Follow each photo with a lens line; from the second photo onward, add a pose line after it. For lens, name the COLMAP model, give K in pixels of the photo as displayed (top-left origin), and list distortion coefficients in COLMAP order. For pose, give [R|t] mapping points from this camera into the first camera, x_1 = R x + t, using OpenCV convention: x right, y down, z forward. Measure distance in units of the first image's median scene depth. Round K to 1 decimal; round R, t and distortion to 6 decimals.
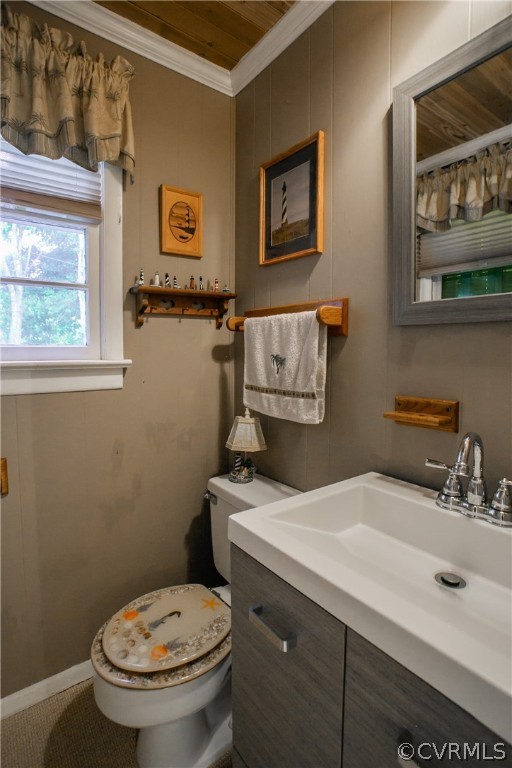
lens RADIAL K [[386.5, 0, 256.2], [0, 386.5, 380.6], [0, 0, 1]] dist [-0.021111, 0.004987]
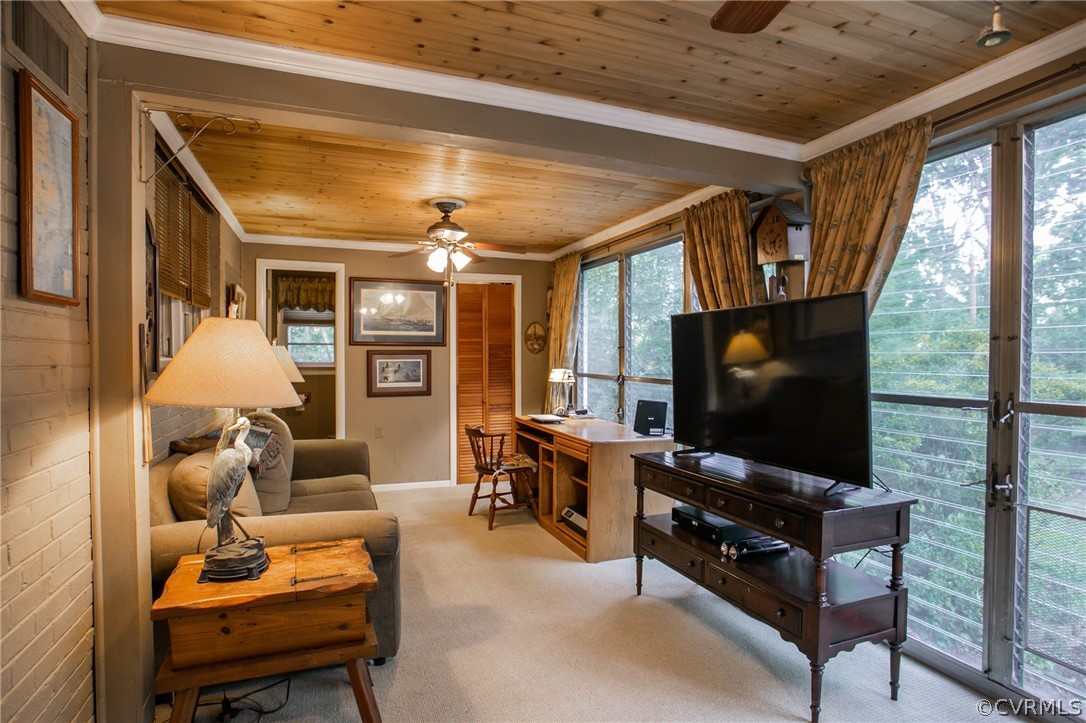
lens RADIAL K [[550.8, 0, 542.7], [0, 550.8, 361.1], [0, 0, 1]] dist [-0.043710, 0.002643]
pose [[0.964407, -0.001031, -0.264421, 3.015885], [-0.015412, 0.998073, -0.060102, 0.193340], [0.263973, 0.062038, 0.962533, -3.625657]]
